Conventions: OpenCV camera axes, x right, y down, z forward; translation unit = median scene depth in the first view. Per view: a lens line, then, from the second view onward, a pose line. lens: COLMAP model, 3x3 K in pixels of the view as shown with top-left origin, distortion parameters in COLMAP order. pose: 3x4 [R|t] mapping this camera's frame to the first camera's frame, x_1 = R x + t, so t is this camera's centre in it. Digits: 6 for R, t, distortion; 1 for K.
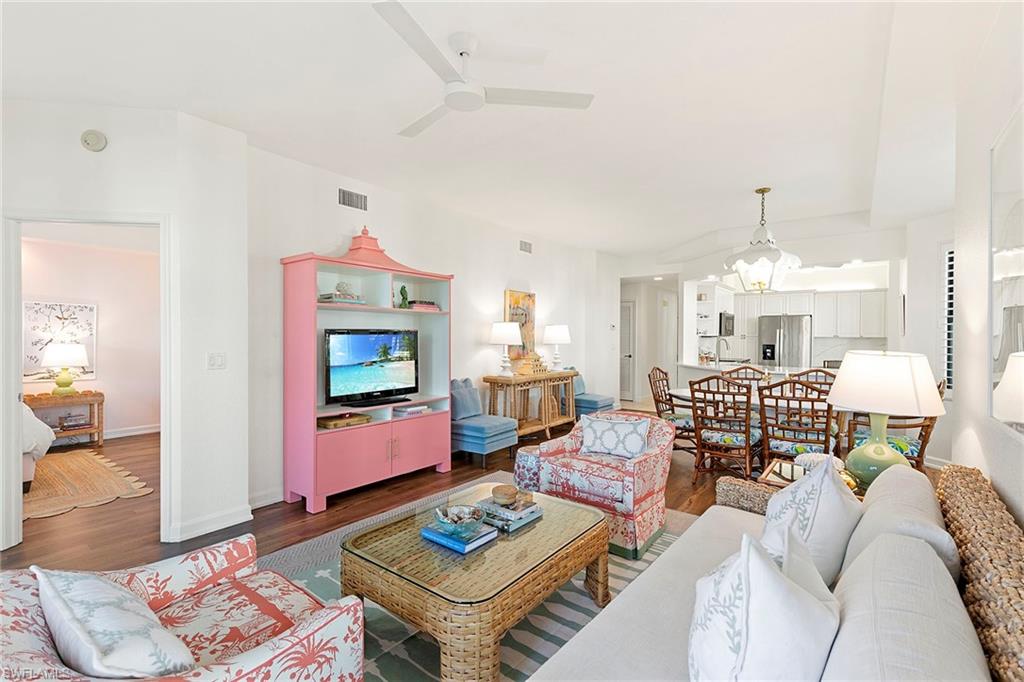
lens RADIAL K [[463.4, 0, 514.6], [0, 463.4, 338.3], [0, 0, 1]] dist [-0.002175, -0.000124]
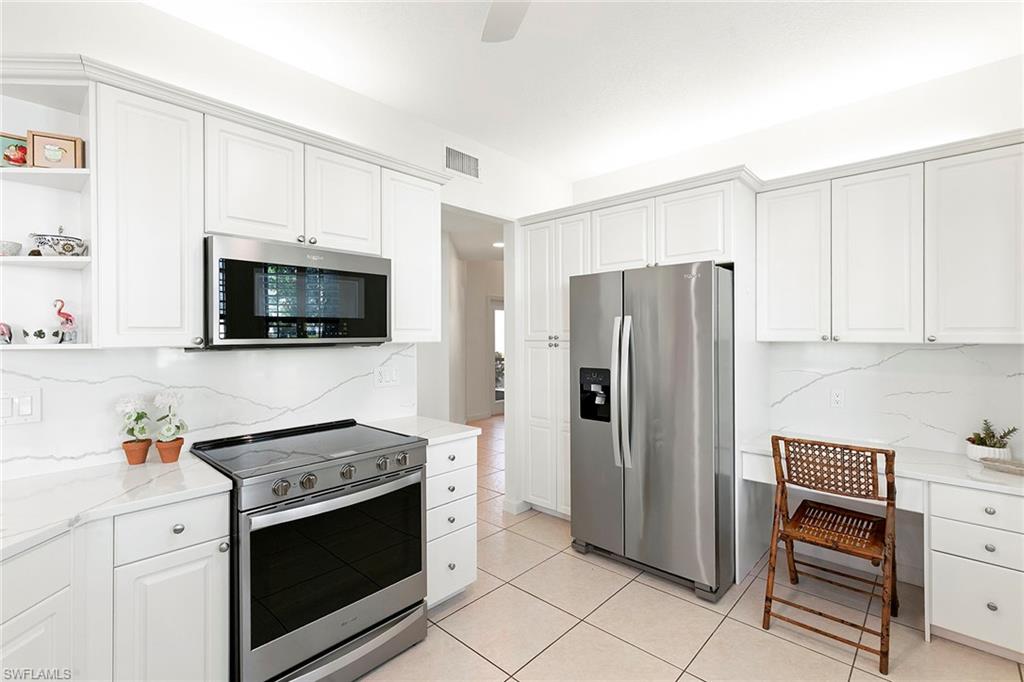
lens RADIAL K [[463.4, 0, 512.0], [0, 463.4, 336.1], [0, 0, 1]] dist [-0.002175, -0.000124]
pose [[0.993977, -0.011343, -0.109002, 0.530256], [0.010777, 0.999925, -0.005787, -0.006377], [0.109060, 0.004578, 0.994025, 0.697658]]
